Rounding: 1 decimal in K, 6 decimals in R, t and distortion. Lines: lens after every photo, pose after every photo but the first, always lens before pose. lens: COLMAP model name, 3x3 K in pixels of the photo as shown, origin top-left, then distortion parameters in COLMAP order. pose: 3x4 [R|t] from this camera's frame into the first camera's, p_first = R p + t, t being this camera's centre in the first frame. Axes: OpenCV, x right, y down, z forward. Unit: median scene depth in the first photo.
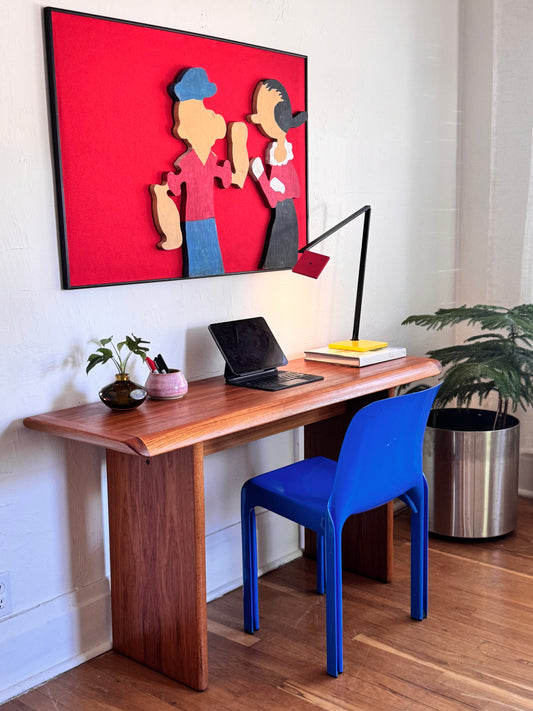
lens RADIAL K [[860.8, 0, 262.4], [0, 860.8, 354.6], [0, 0, 1]] dist [0.071677, 0.000000]
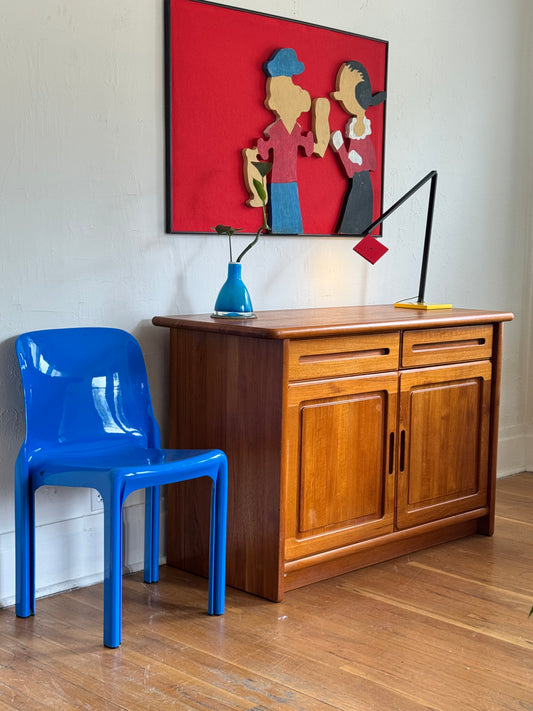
lens RADIAL K [[1043.3, 0, 268.1], [0, 1043.3, 356.5], [0, 0, 1]] dist [0.070762, 0.000000]
pose [[0.996965, 0.040558, -0.066451, 0.006371], [-0.043471, 0.998129, -0.043007, 0.124834], [0.064582, 0.045765, 0.996862, -0.333807]]
